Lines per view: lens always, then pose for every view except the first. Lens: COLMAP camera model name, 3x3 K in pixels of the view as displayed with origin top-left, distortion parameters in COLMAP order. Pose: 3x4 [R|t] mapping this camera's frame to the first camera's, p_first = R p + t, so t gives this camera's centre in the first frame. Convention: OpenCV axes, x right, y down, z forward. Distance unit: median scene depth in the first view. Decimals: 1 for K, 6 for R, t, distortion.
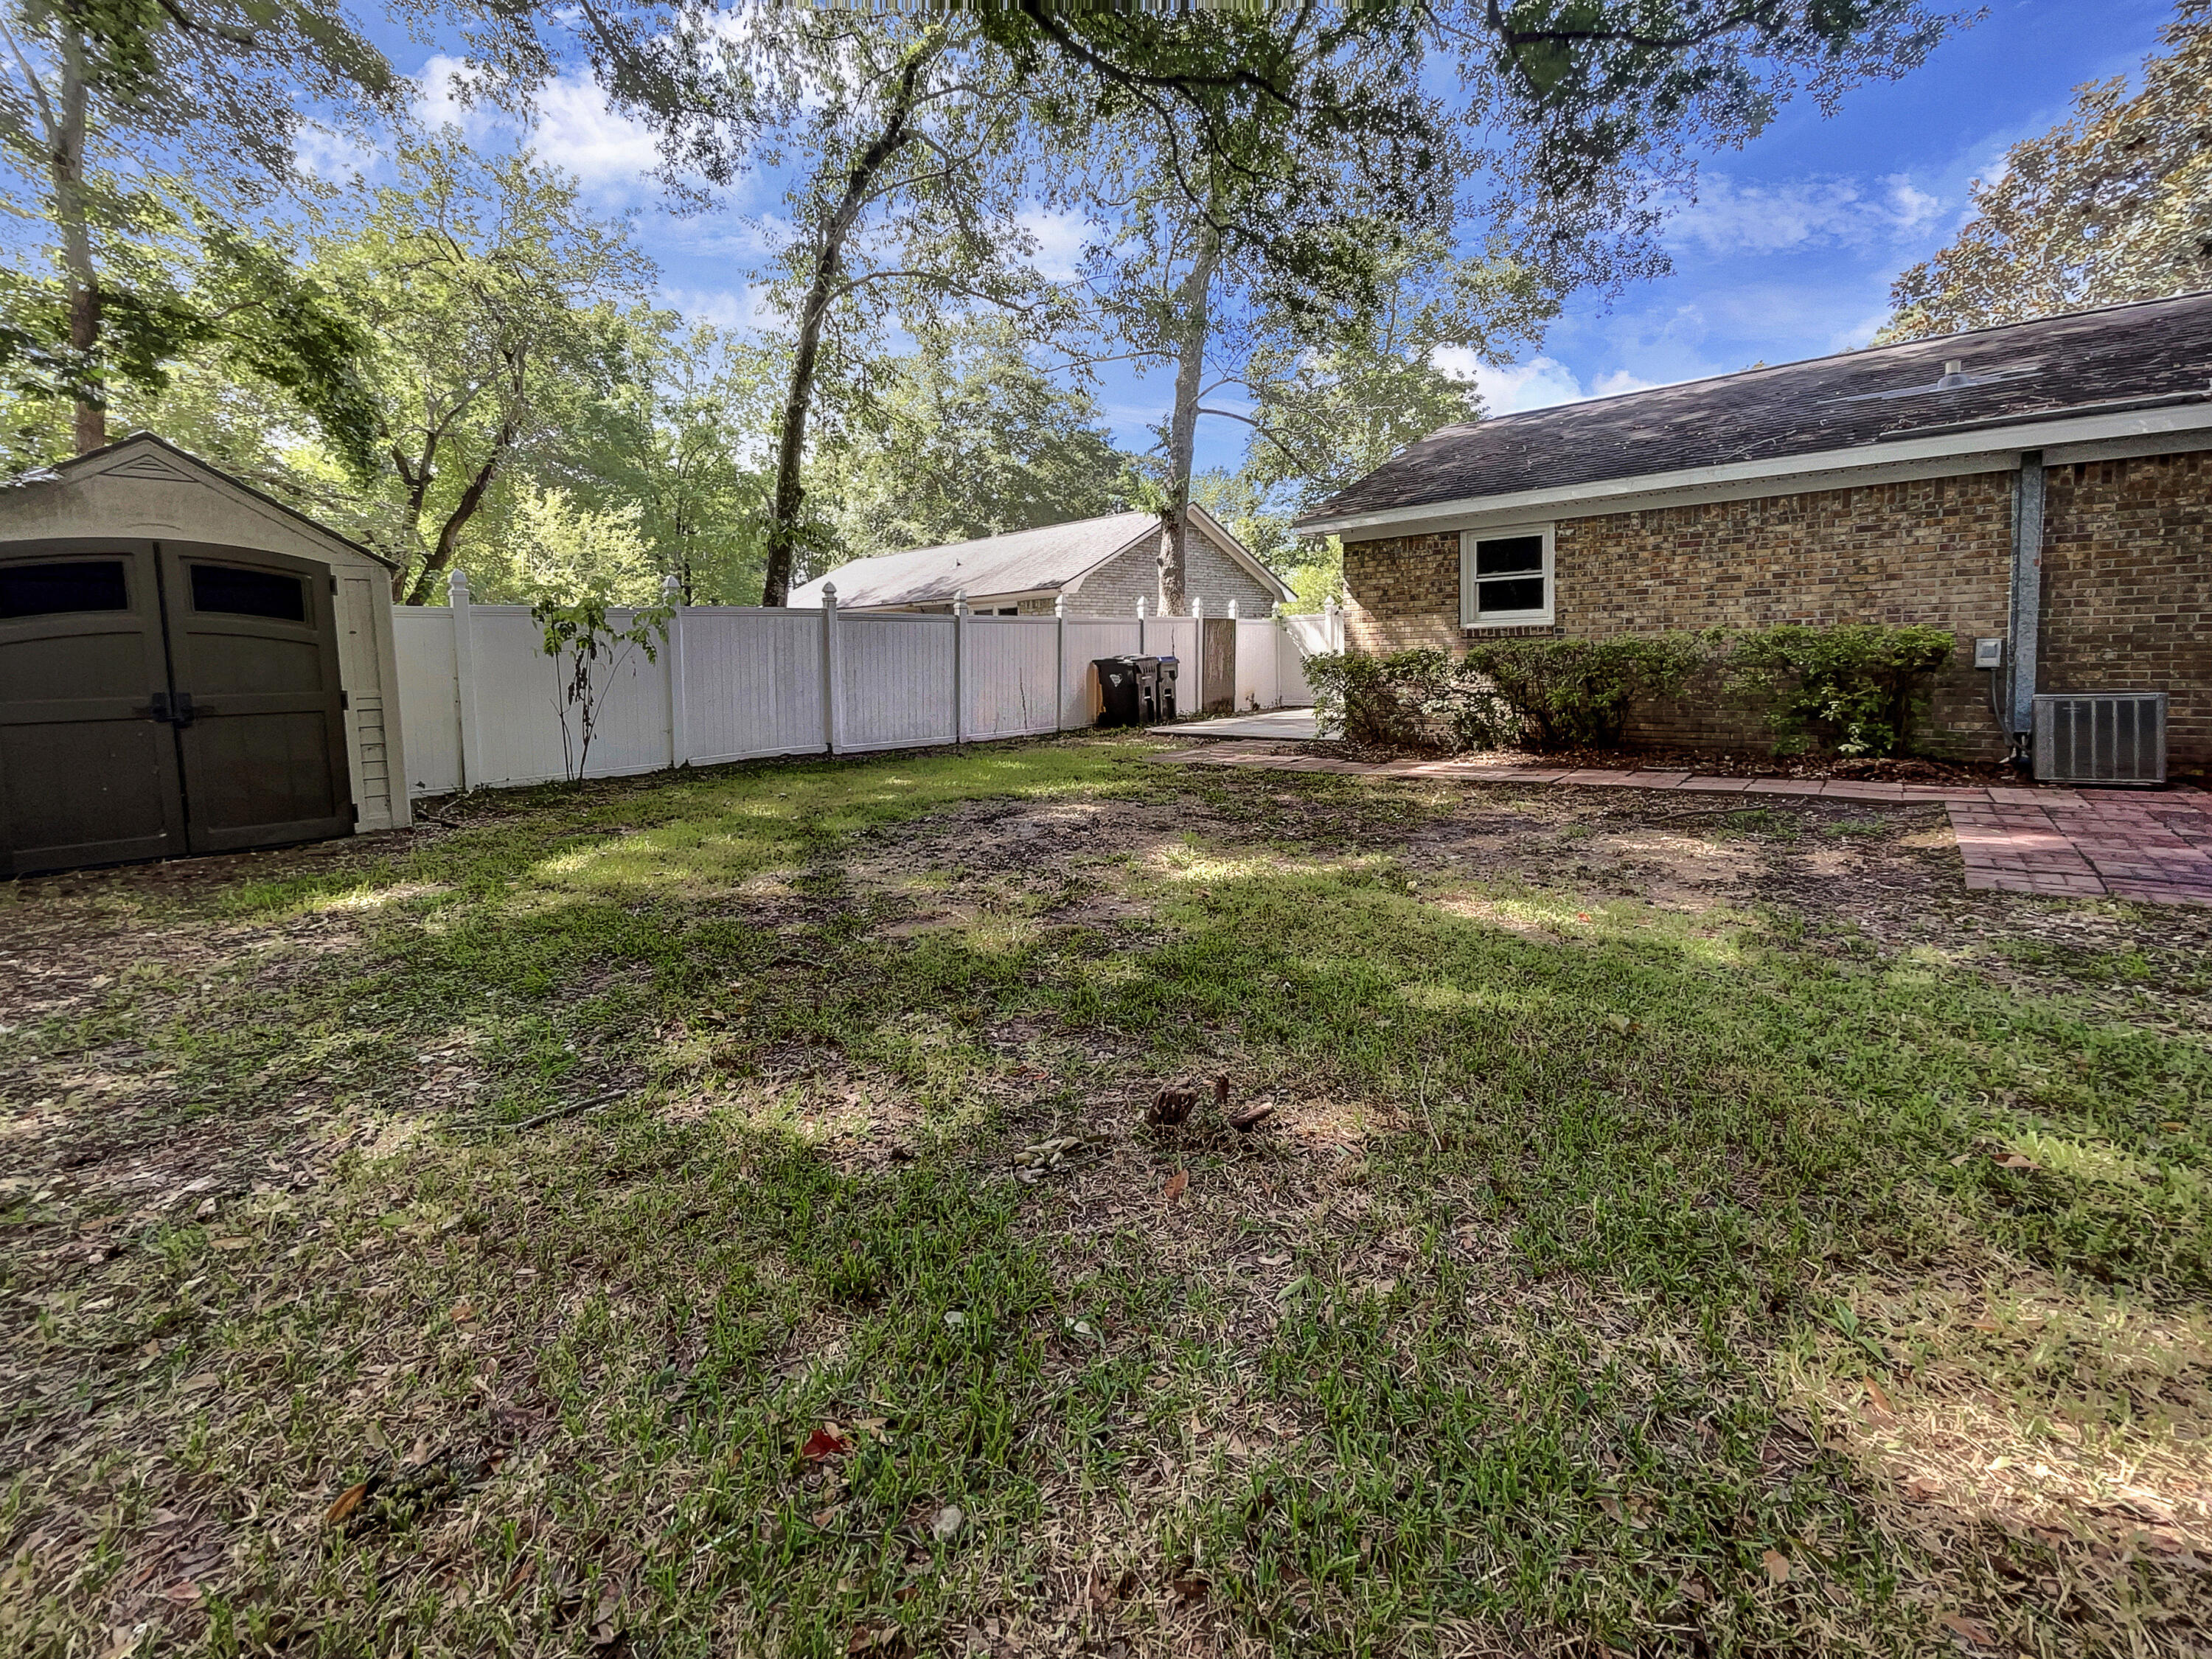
lens RADIAL K [[1028.6, 0, 1109.6], [0, 1028.6, 690.0], [0, 0, 1]] dist [-0.003062, 0.000583]
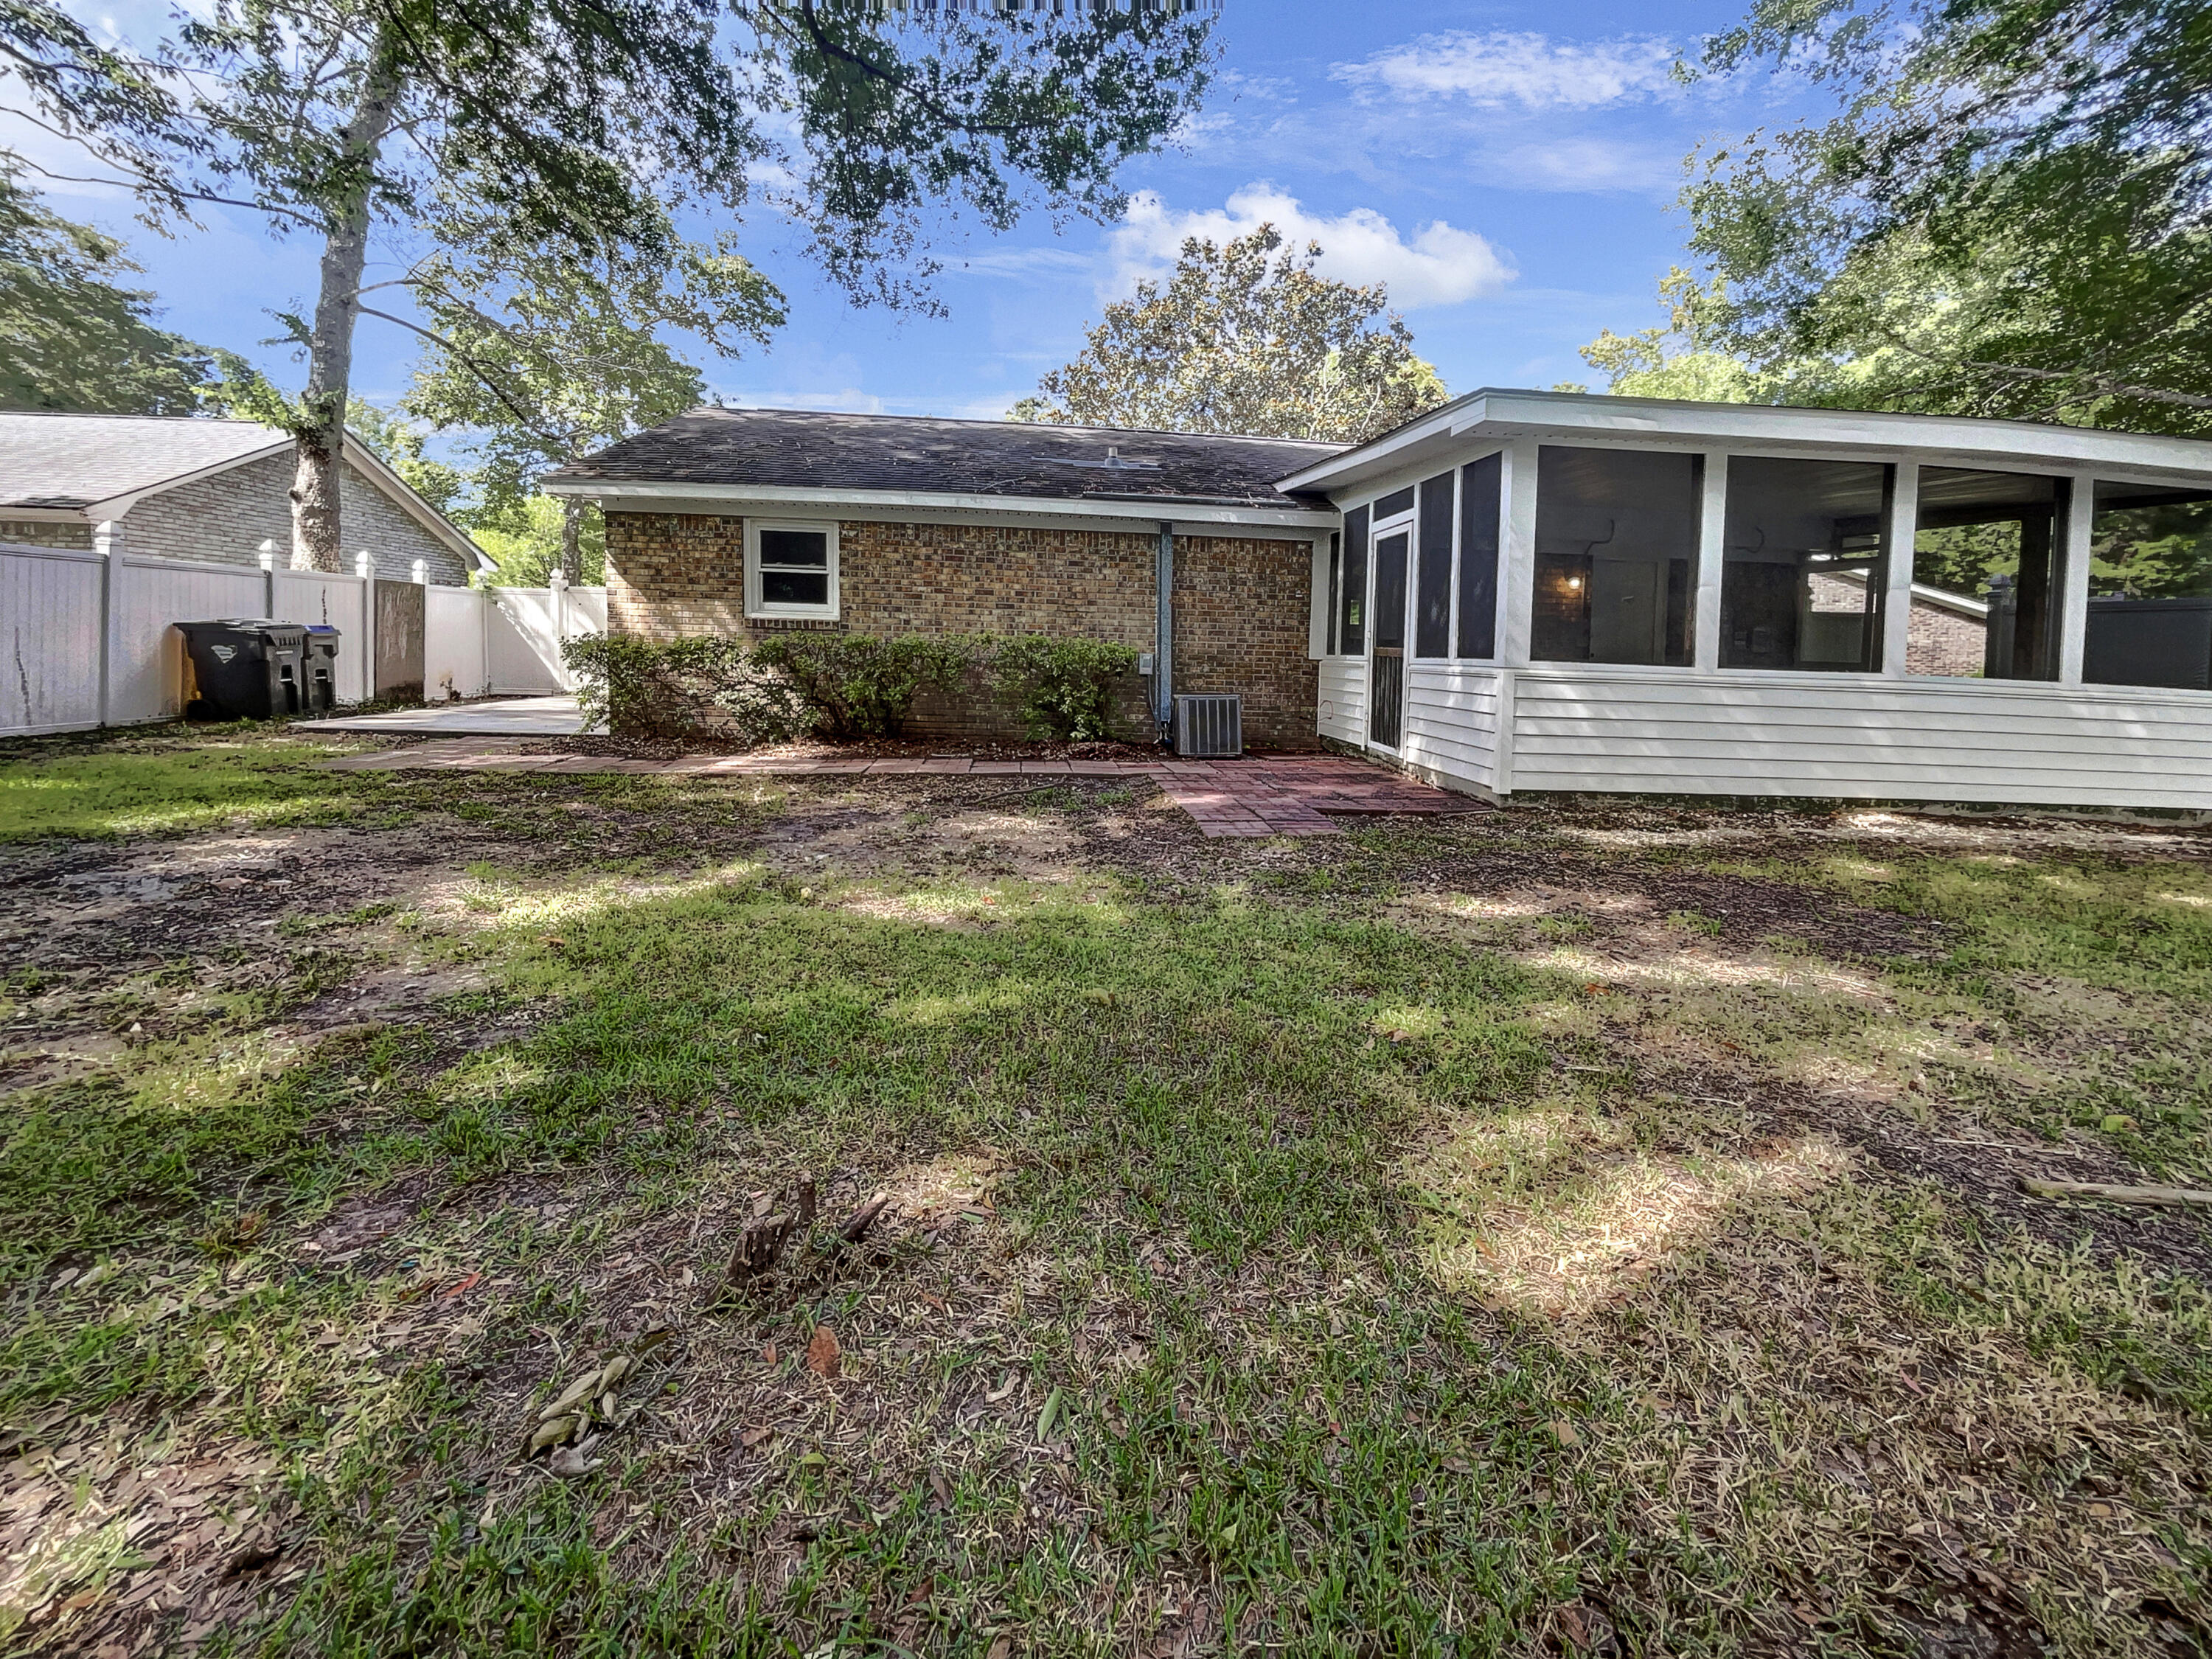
lens RADIAL K [[969.1, 0, 1038.4], [0, 969.1, 670.7], [0, 0, 1]] dist [-0.002248, 0.000900]
pose [[0.654188, 0.031733, 0.755666, -0.172203], [-0.024007, 0.999487, -0.021188, 0.003138], [-0.755951, -0.004280, 0.654615, 0.202920]]
